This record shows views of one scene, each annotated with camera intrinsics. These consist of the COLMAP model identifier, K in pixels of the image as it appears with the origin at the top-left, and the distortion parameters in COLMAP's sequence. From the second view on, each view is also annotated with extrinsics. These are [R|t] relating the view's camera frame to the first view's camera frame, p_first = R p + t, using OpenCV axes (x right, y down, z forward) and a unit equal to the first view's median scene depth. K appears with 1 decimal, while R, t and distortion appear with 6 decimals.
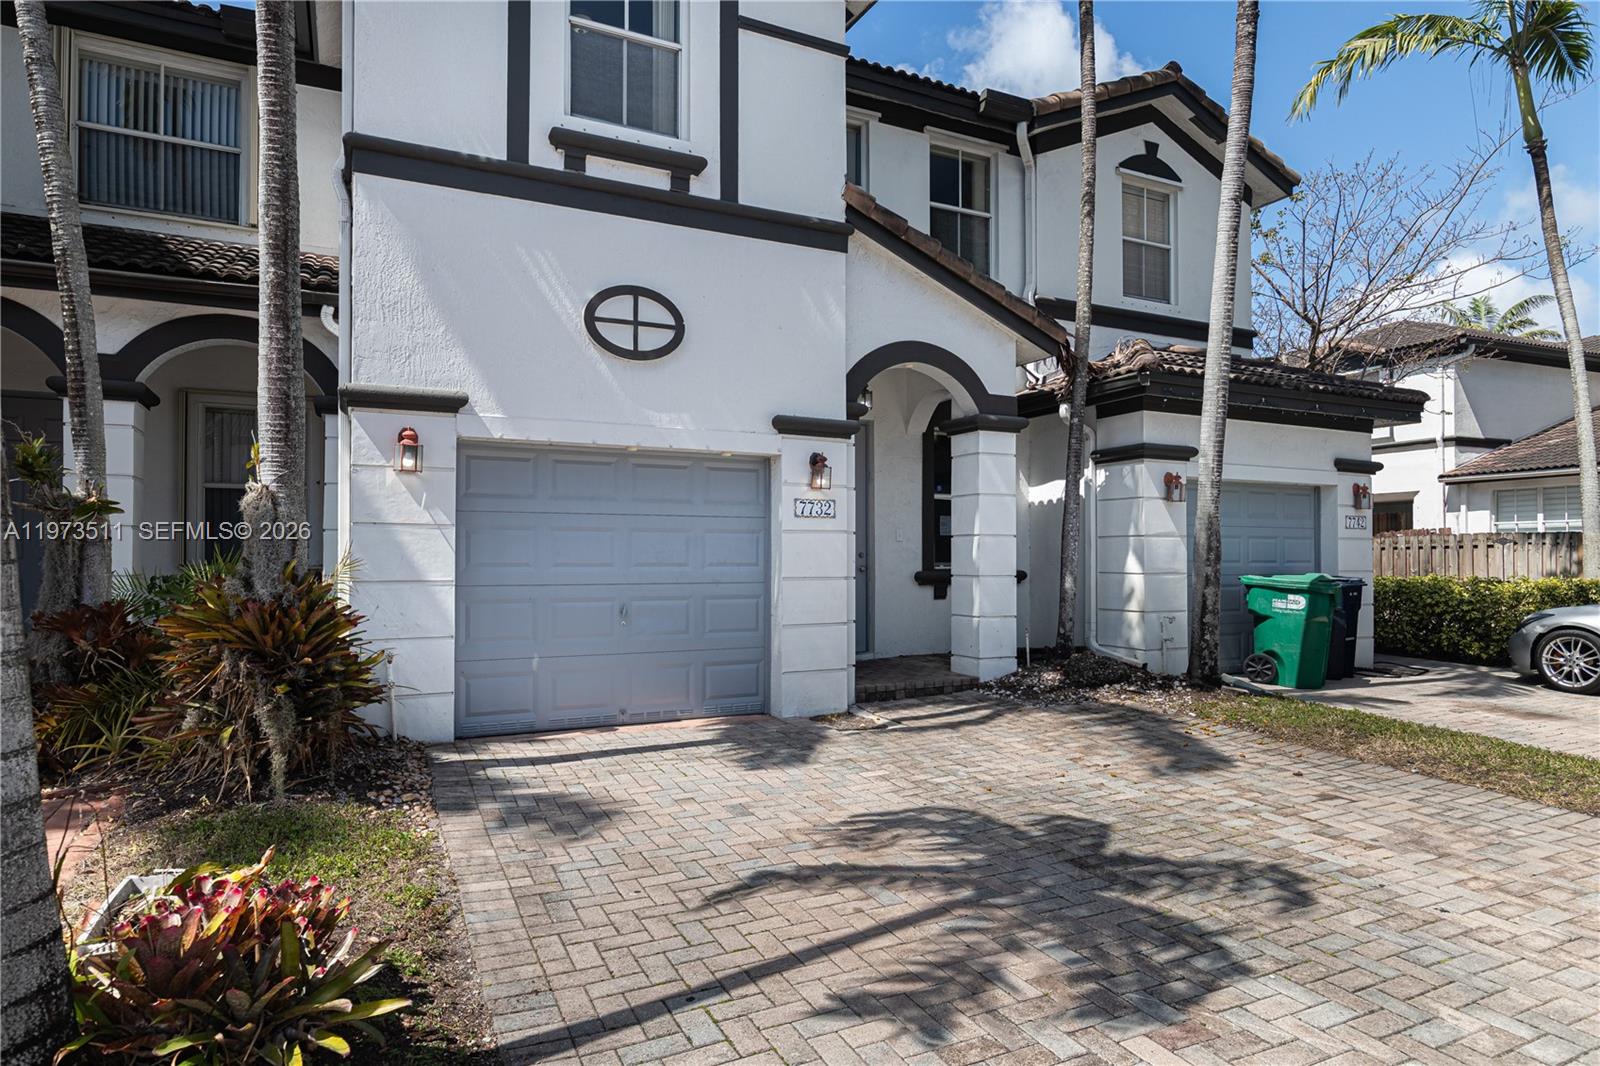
lens RADIAL K [[894.2, 0, 806.3], [0, 894.2, 543.4], [0, 0, 1]] dist [0.000811, -0.000479]
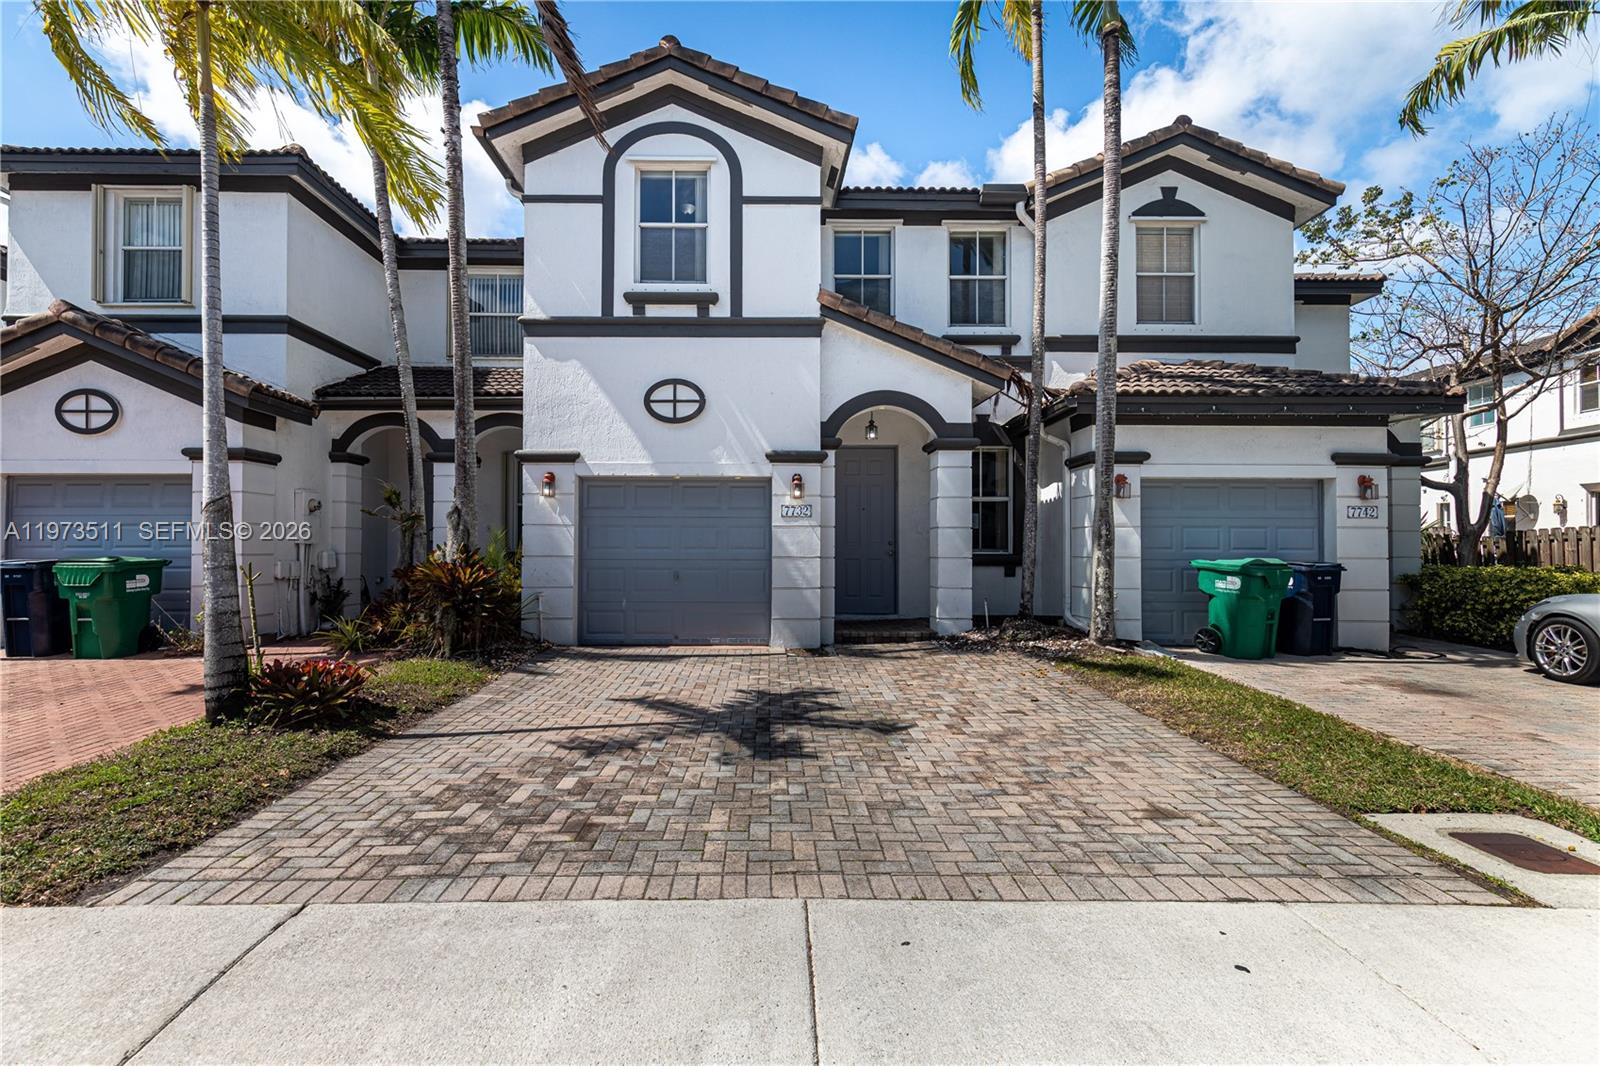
lens RADIAL K [[728.8, 0, 751.1], [0, 728.8, 538.6], [0, 0, 1]] dist [0.005741, -0.000268]
pose [[0.900781, -0.003536, -0.434259, 0.489564], [0.004122, 0.999991, 0.000408, 0.006847], [0.434254, -0.002158, 0.900788, -0.142688]]
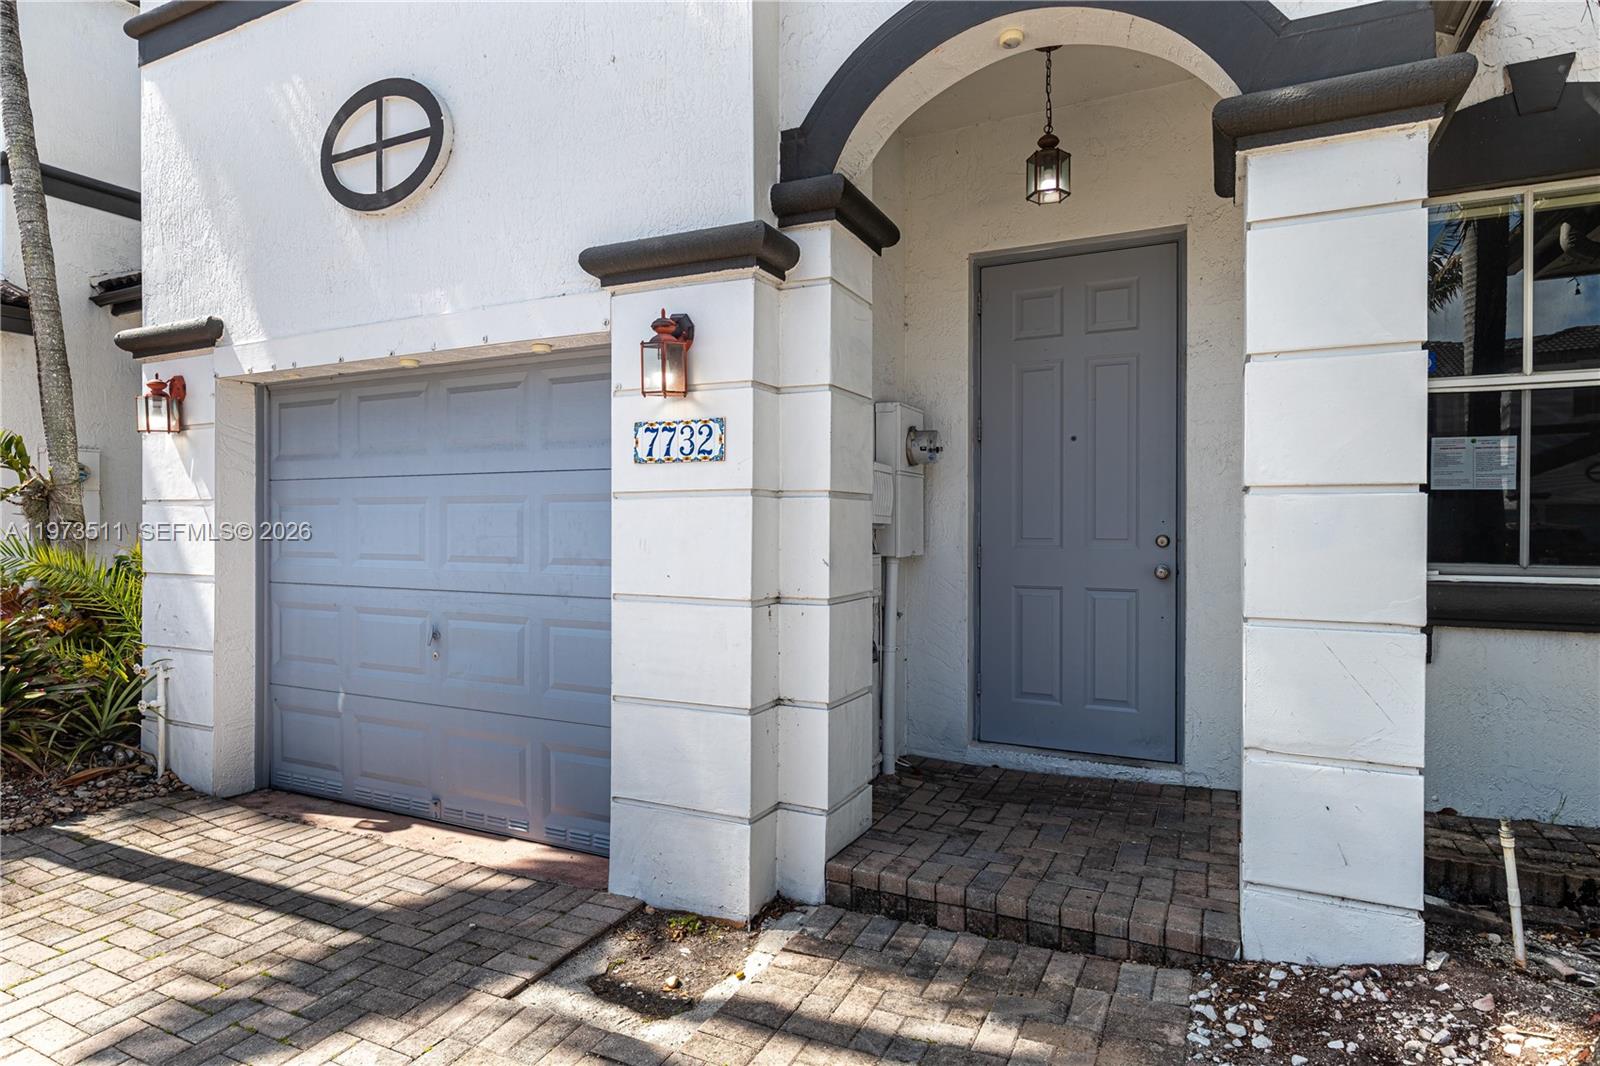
lens RADIAL K [[896.7, 0, 738.2], [0, 896.7, 528.2], [0, 0, 1]] dist [0.001009, -0.000209]
pose [[0.603029, 0.003025, -0.797714, 0.393320], [0.012075, 0.999844, 0.012920, -0.001632], [0.797628, -0.017423, 0.602898, 0.781870]]
